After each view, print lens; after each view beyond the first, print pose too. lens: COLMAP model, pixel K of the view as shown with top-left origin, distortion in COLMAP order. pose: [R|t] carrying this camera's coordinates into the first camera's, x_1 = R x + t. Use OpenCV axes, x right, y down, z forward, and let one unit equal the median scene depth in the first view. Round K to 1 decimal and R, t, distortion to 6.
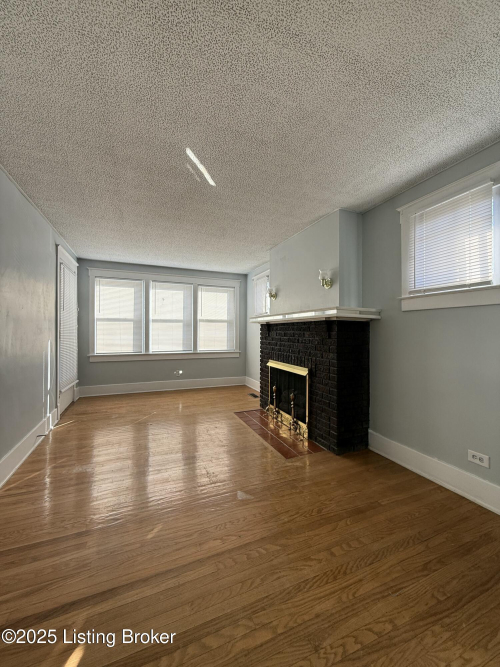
lens RADIAL K [[266.6, 0, 250.0], [0, 266.6, 332.5], [0, 0, 1]] dist [-0.000503, -0.000050]
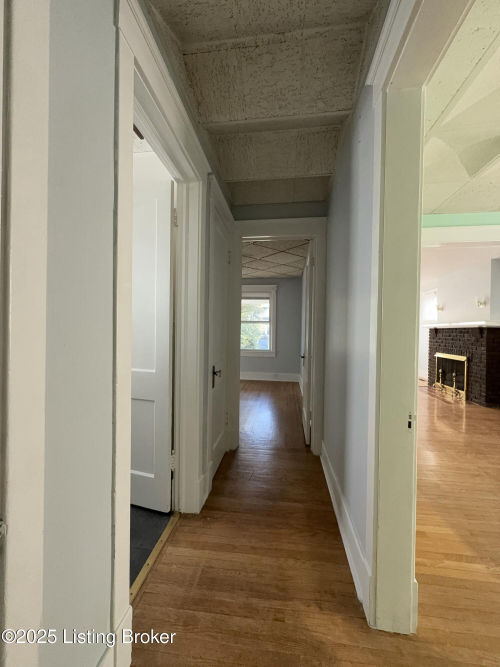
lens RADIAL K [[266.6, 0, 251.6], [0, 266.6, 335.4], [0, 0, 1]] dist [-0.000503, -0.000050]
pose [[0.866166, 0.011791, -0.499618, -0.100371], [-0.008432, 0.999924, 0.008980, 0.002521], [0.499686, -0.003566, 0.866200, -1.016037]]
